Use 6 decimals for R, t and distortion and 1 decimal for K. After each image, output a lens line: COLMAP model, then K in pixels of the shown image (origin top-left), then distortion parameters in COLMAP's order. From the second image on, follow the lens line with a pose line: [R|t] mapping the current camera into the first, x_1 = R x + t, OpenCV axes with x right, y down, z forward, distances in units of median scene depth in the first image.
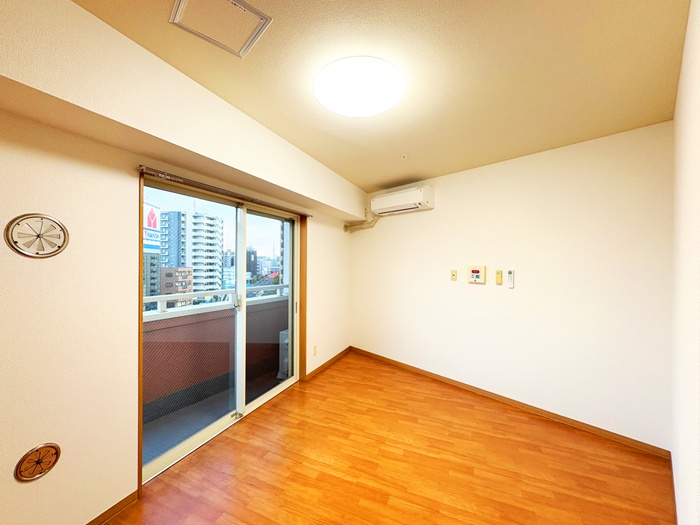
lens RADIAL K [[277.0, 0, 350.0], [0, 277.0, 262.5], [0, 0, 1]] dist [-0.001123, 0.000021]
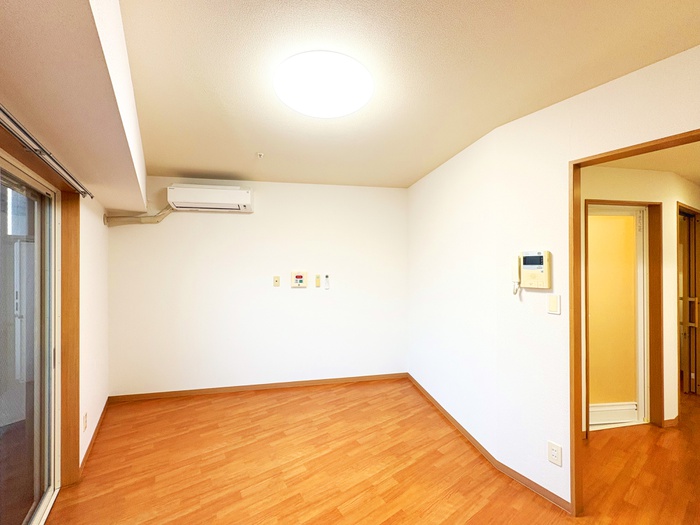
lens RADIAL K [[277.0, 0, 350.0], [0, 277.0, 262.5], [0, 0, 1]] dist [-0.001123, 0.000021]
pose [[0.535481, -0.005363, 0.844530, -0.404304], [0.009248, 0.999957, 0.000486, -0.025399], [-0.844497, 0.007550, 0.535508, 0.252580]]
